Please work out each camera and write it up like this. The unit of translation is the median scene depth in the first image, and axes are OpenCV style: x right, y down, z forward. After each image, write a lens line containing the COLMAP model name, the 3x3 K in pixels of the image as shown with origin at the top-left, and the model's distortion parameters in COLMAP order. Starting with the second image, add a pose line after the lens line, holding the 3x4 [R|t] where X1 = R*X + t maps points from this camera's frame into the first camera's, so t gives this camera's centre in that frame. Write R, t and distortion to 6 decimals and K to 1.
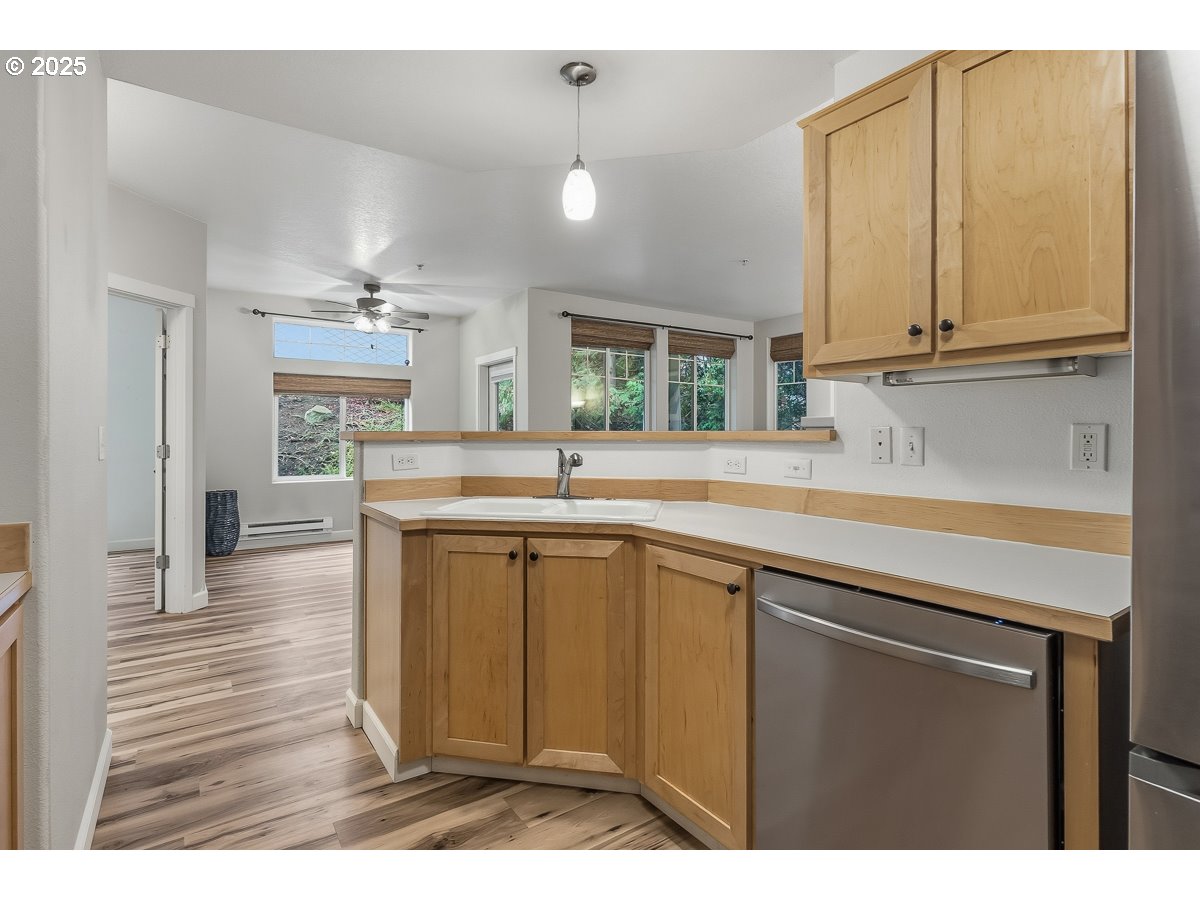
lens RADIAL K [[593.2, 0, 582.8], [0, 593.2, 436.0], [0, 0, 1]] dist [0.019793, 0.000149]
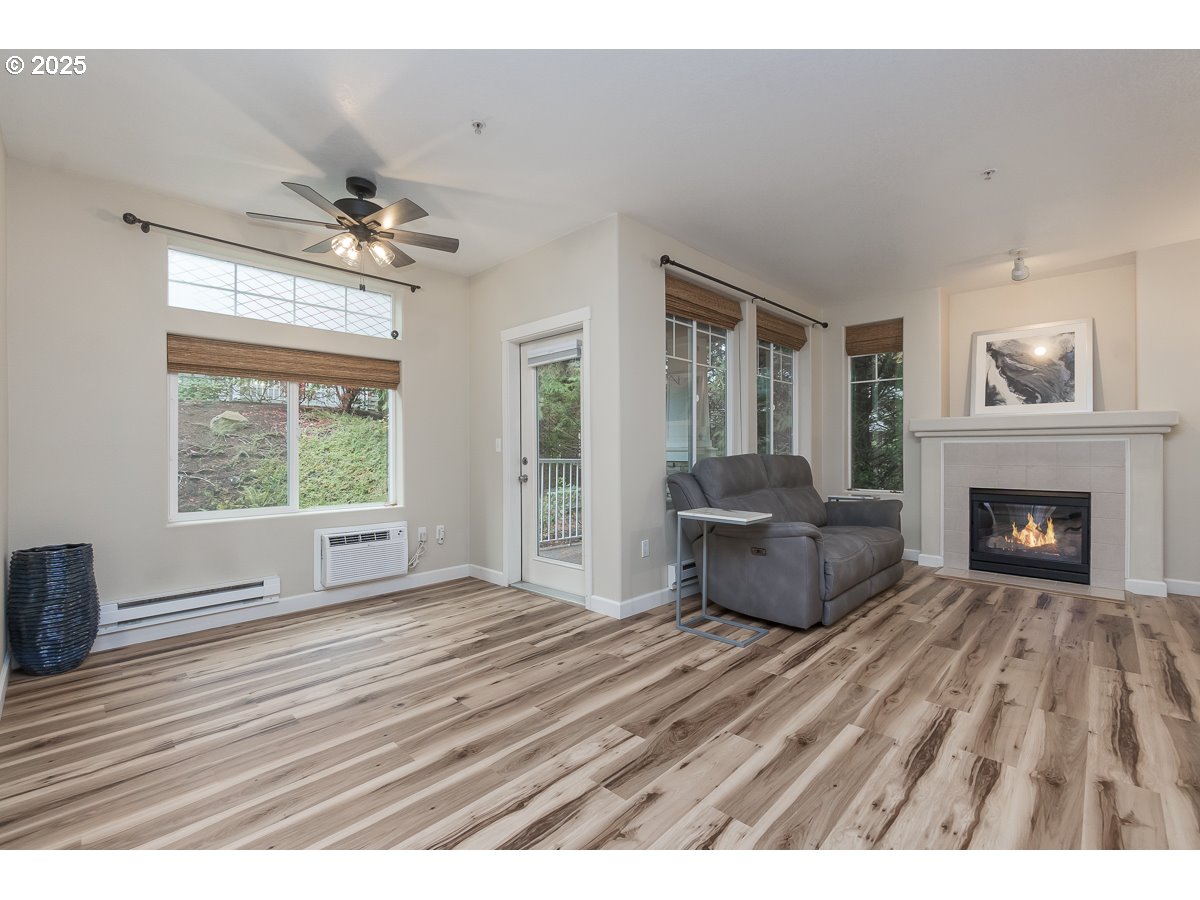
lens RADIAL K [[527.4, 0, 605.2], [0, 527.4, 452.8], [0, 0, 1]] dist [-0.001124, 0.000747]
pose [[0.975738, -0.008736, 0.218765, -0.206764], [0.008104, 0.999960, 0.003784, 0.009730], [-0.218790, -0.001919, 0.975770, 0.389059]]
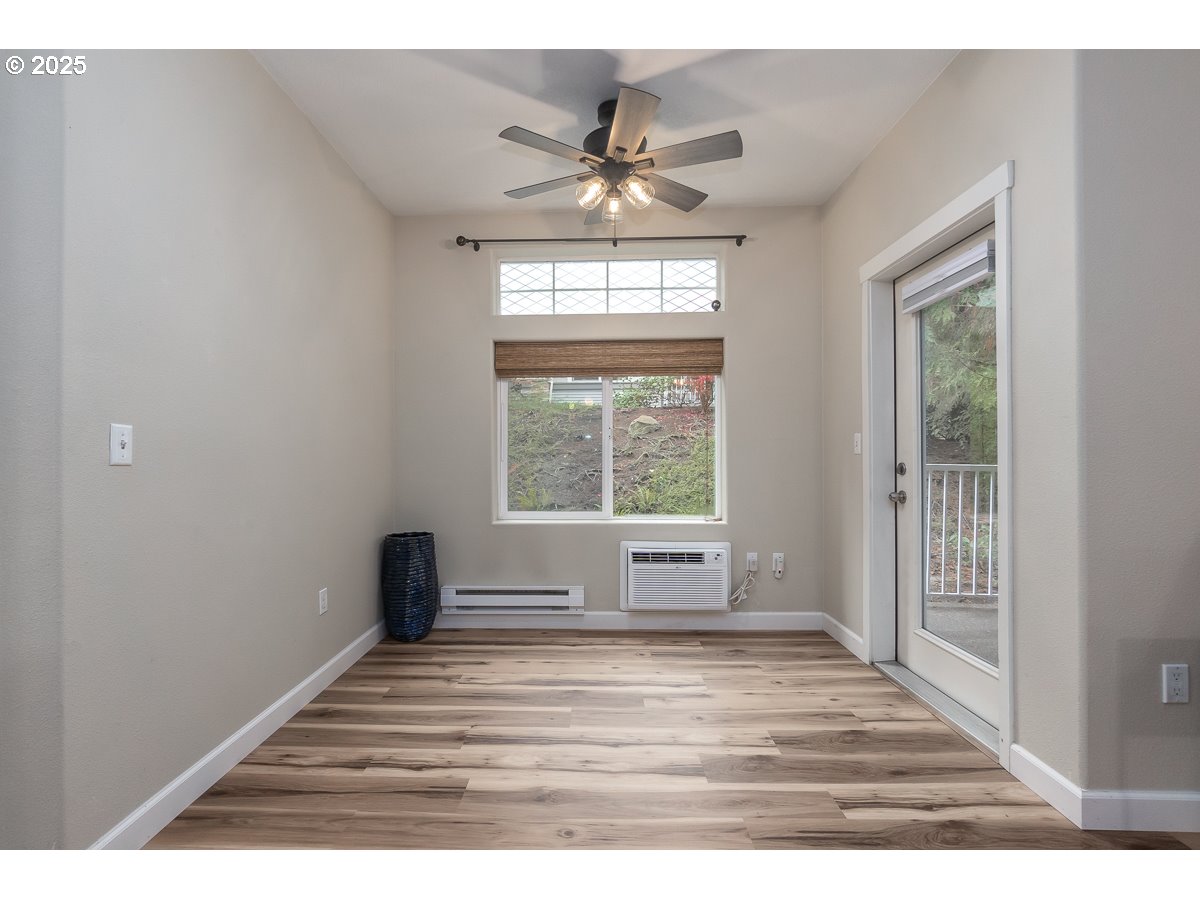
lens RADIAL K [[542.0, 0, 572.5], [0, 542.0, 454.9], [0, 0, 1]] dist [-0.001116, -0.000250]
pose [[0.808853, -0.004942, -0.587989, -0.121964], [0.006719, 0.999977, 0.000838, 0.008964], [0.587972, -0.004629, 0.808868, 0.565030]]
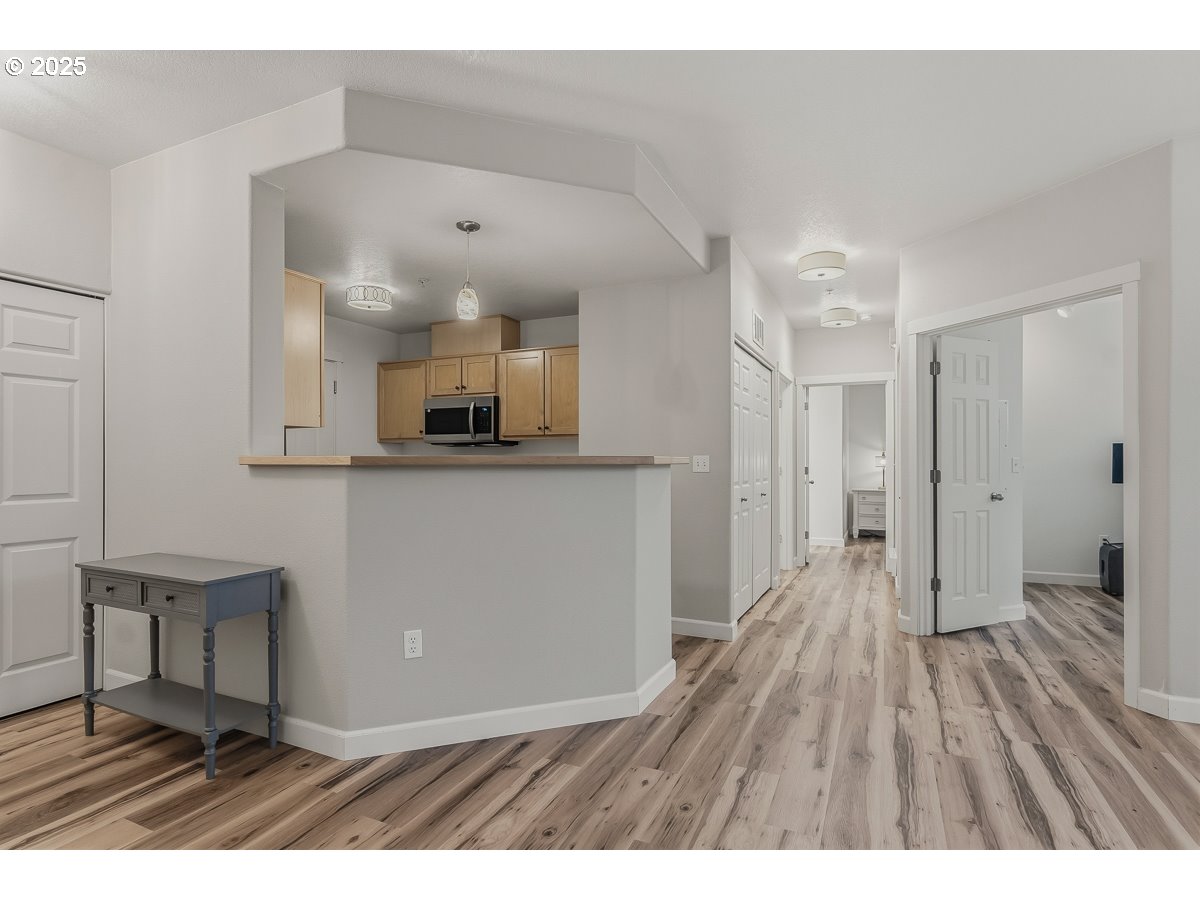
lens RADIAL K [[616.6, 0, 598.7], [0, 616.6, 458.6], [0, 0, 1]] dist [-0.000058, 0.000312]
pose [[-0.853343, -0.001477, -0.521348, 0.157314], [-0.002250, 0.999997, 0.000851, 0.000220], [0.521345, 0.001899, -0.853344, 0.767346]]
